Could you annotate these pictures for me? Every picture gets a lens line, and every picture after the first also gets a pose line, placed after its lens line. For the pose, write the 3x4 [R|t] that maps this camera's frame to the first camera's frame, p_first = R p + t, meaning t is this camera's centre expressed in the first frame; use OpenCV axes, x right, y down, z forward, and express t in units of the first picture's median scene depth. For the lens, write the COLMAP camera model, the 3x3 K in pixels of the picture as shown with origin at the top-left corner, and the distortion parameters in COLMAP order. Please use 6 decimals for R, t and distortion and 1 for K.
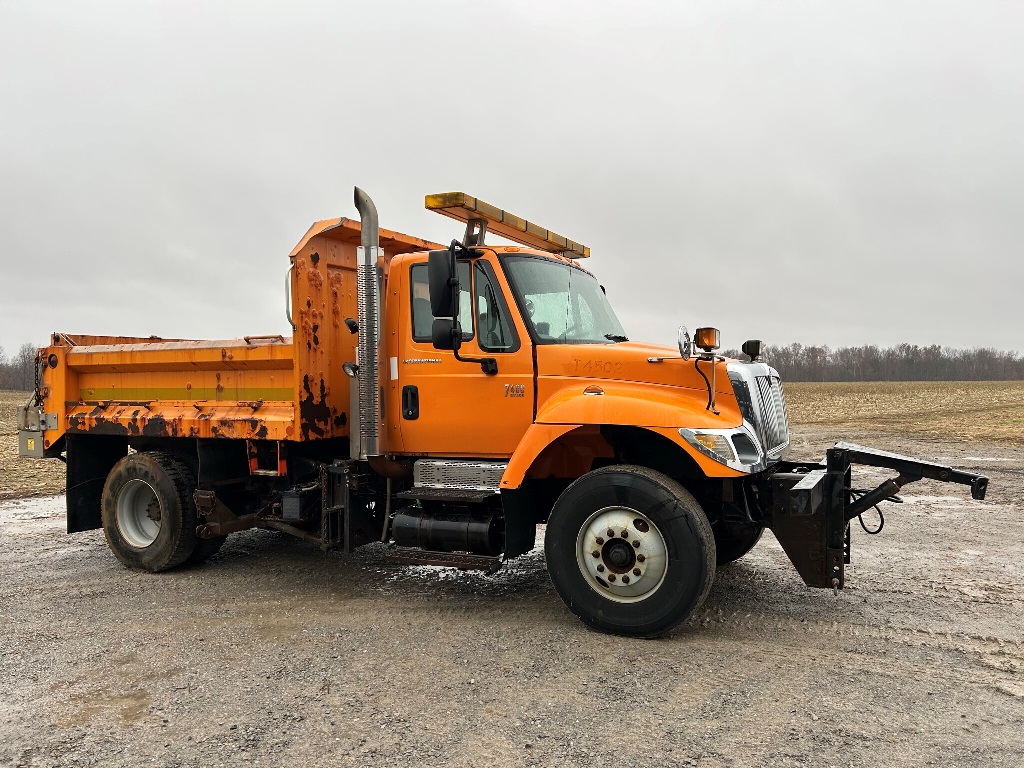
lens RADIAL K [[763.1, 0, 505.6], [0, 763.1, 388.8], [0, 0, 1]] dist [0.076875, -0.097755]
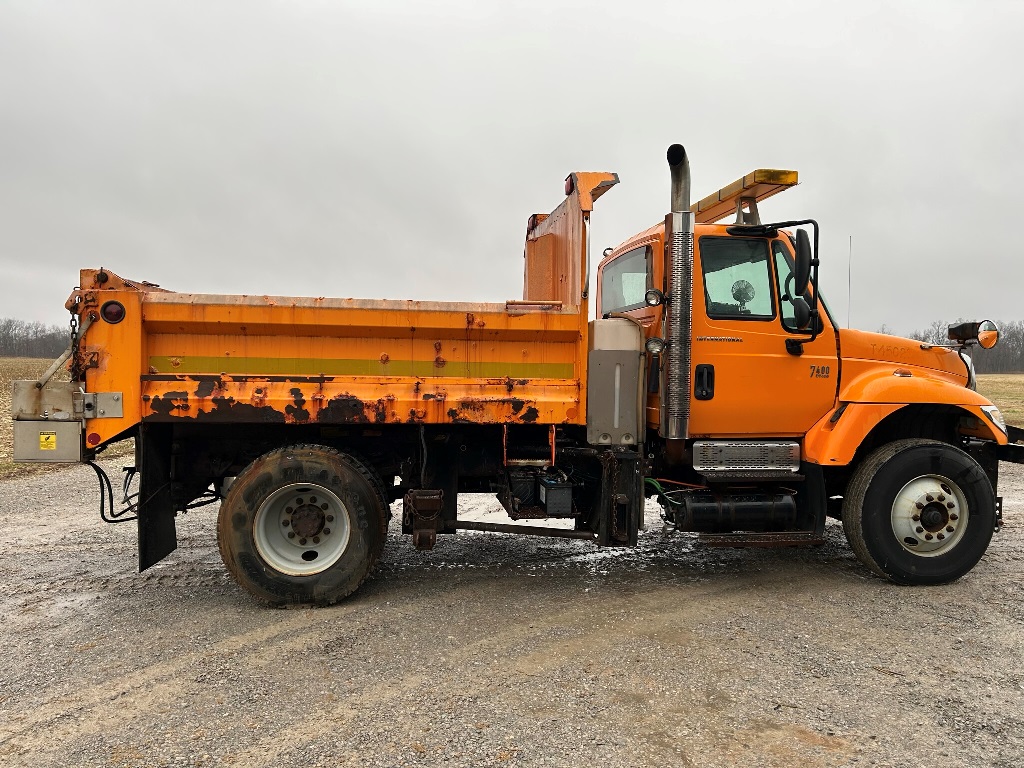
lens RADIAL K [[763.1, 0, 527.0], [0, 763.1, 387.2], [0, 0, 1]] dist [0.076875, -0.097755]
pose [[0.819622, 0.004502, 0.572888, -0.789508], [-0.019183, 0.999624, 0.019591, 0.009074], [-0.572584, -0.027047, 0.819400, 0.311385]]
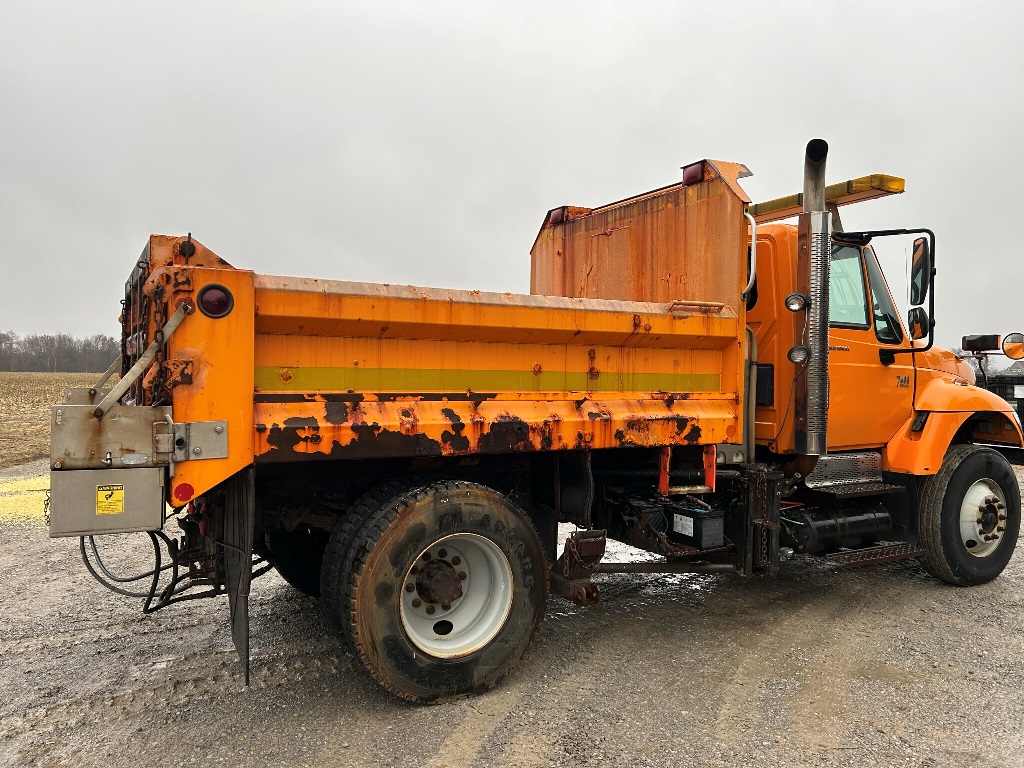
lens RADIAL K [[763.1, 0, 513.1], [0, 763.1, 383.8], [0, 0, 1]] dist [0.076875, -0.097755]
pose [[0.562124, 0.007418, 0.827020, -0.998963], [-0.010903, 0.999939, -0.001558, 0.011223], [-0.826981, -0.008141, 0.562170, 0.723777]]
